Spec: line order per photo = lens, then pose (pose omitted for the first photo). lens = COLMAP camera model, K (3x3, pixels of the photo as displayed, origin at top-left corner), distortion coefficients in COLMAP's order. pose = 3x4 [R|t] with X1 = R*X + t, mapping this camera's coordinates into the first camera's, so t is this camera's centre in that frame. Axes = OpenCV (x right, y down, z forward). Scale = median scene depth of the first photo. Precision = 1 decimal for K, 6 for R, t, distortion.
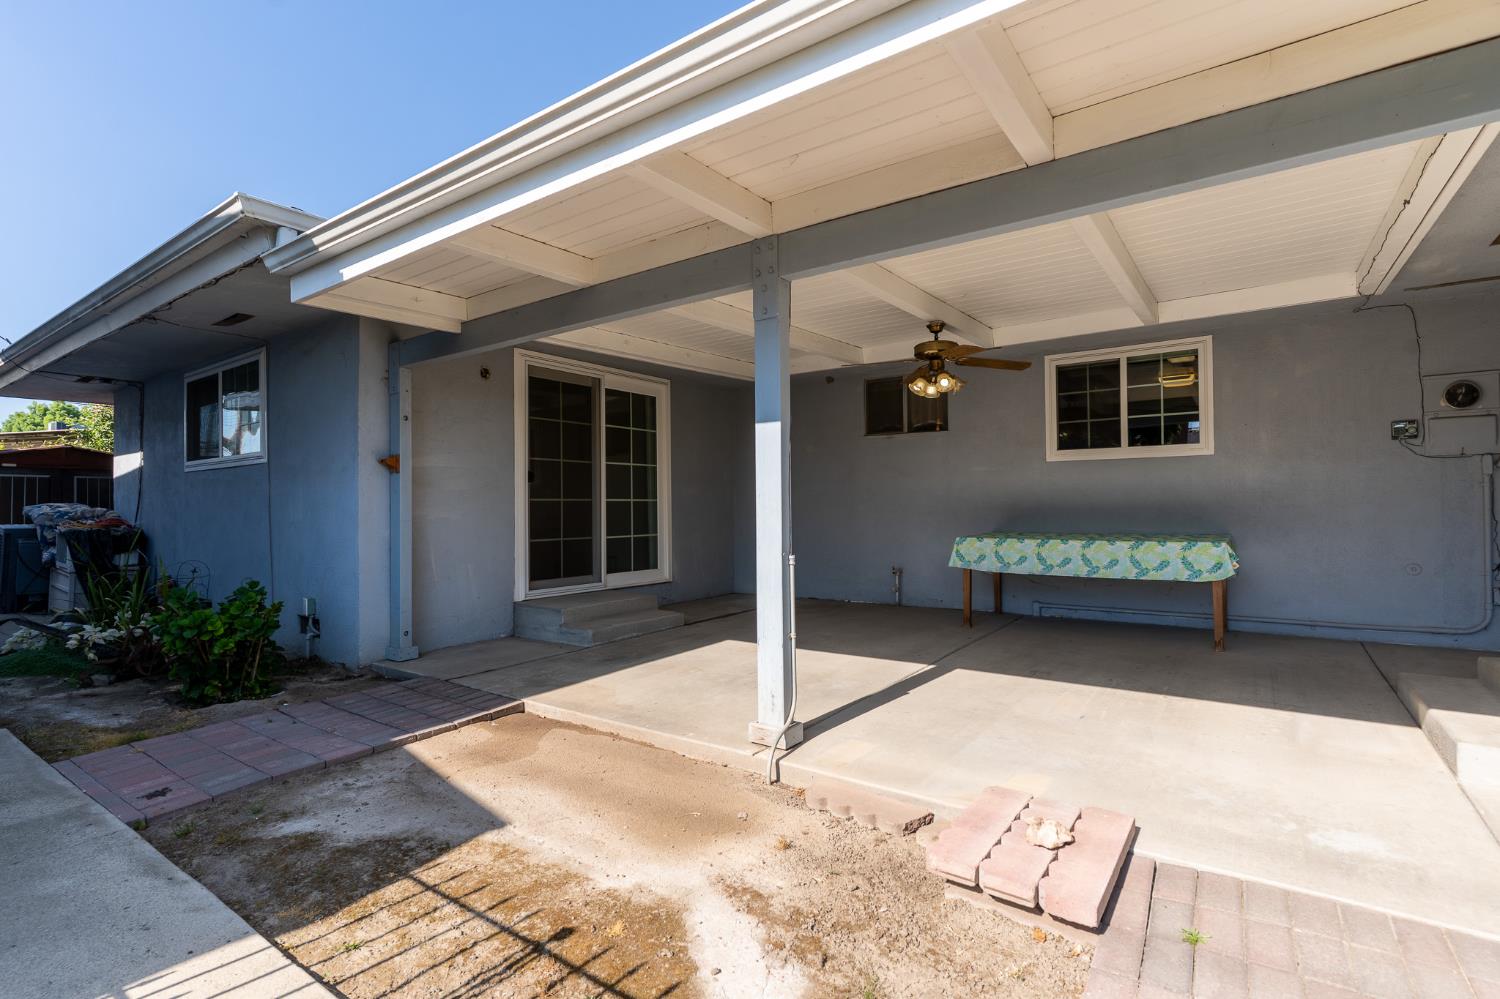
lens RADIAL K [[712.4, 0, 753.0], [0, 712.4, 496.0], [0, 0, 1]] dist [-0.000705, -0.001154]
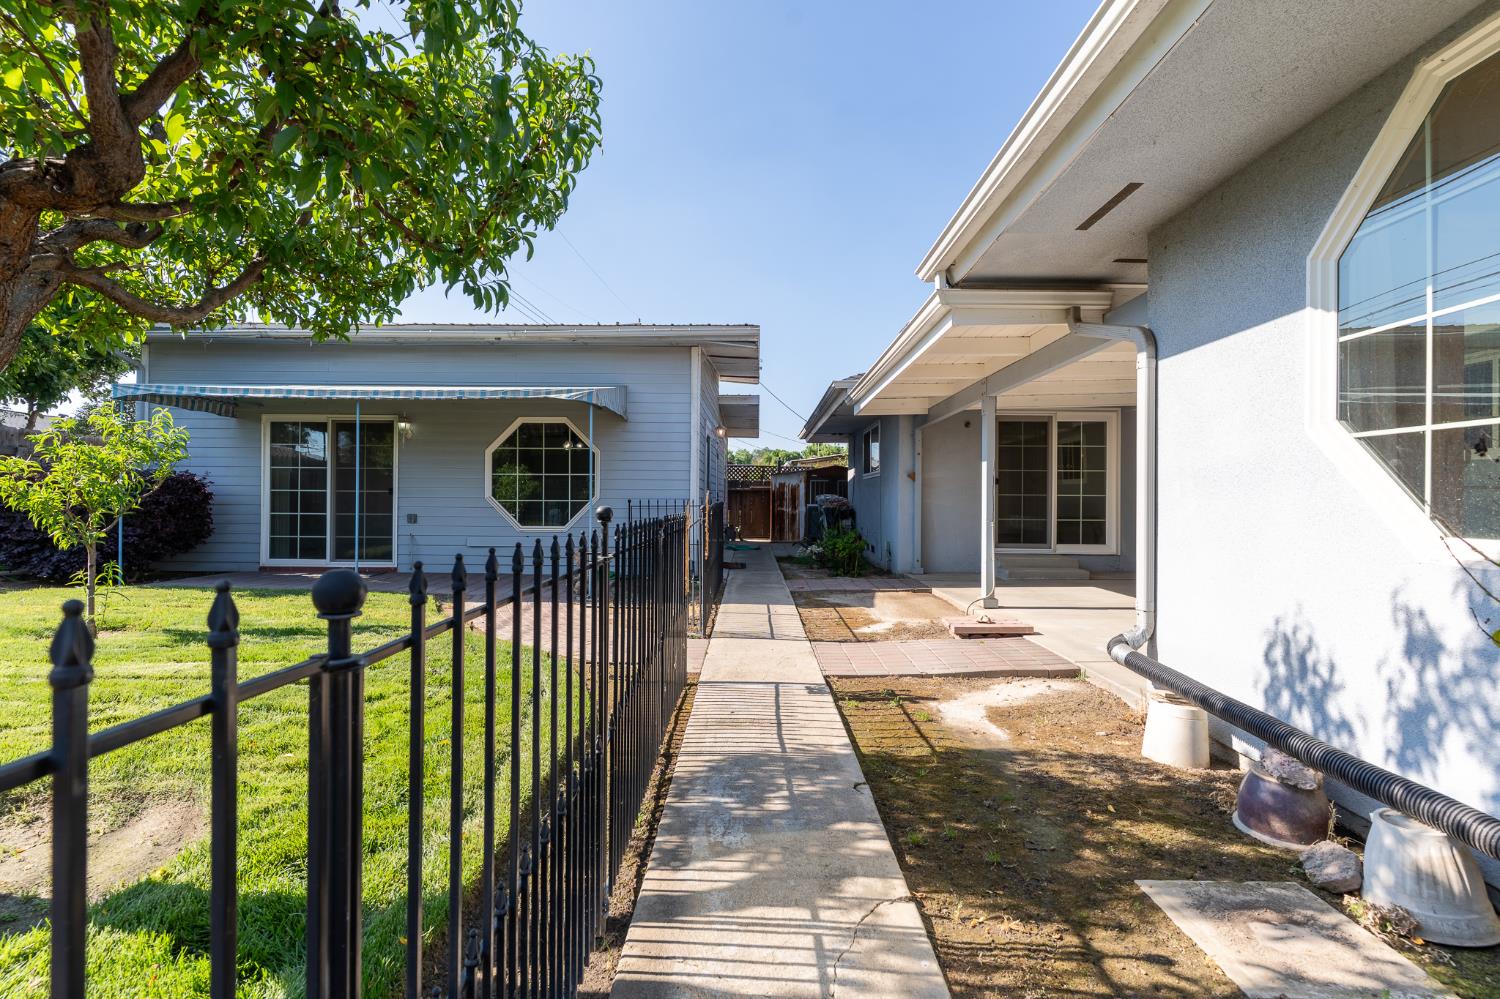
lens RADIAL K [[712.4, 0, 754.4], [0, 712.4, 498.2], [0, 0, 1]] dist [-0.000705, -0.001154]
pose [[0.575665, 0.012988, -0.817583, 0.648745], [-0.000814, 0.999882, 0.015311, -0.010839], [0.817686, -0.008149, 0.575608, -0.391398]]
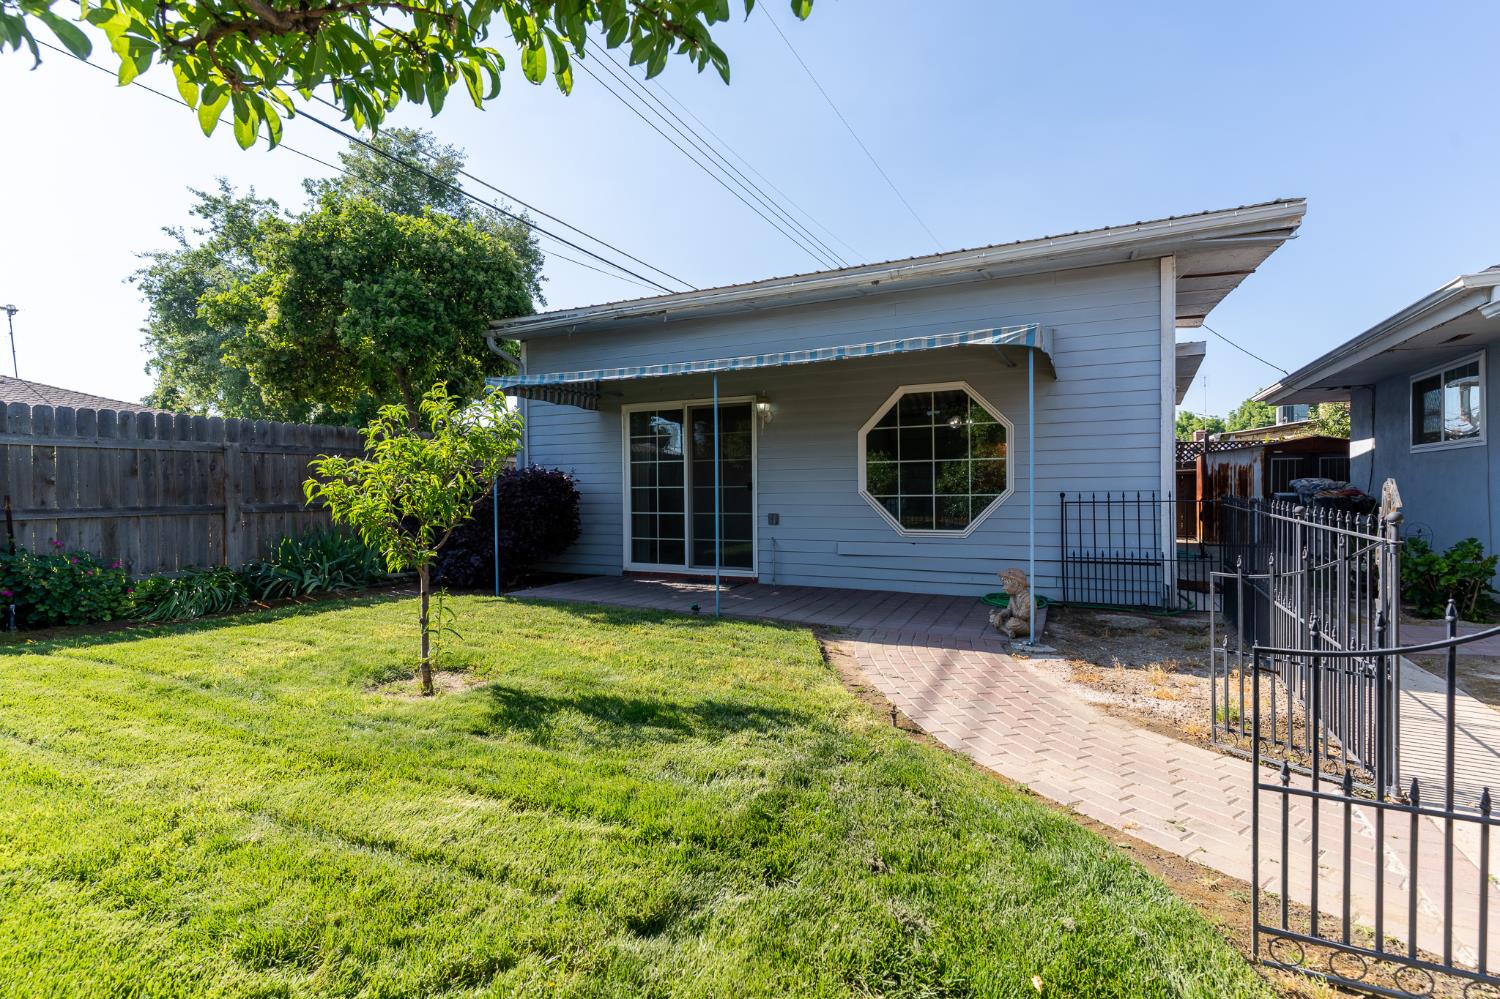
lens RADIAL K [[712.4, 0, 751.2], [0, 712.4, 498.8], [0, 0, 1]] dist [-0.000705, -0.001154]
pose [[0.163366, 0.023370, -0.986289, 0.256505], [0.023154, 0.999353, 0.027515, -0.014820], [0.986294, -0.027331, 0.162719, -0.360406]]
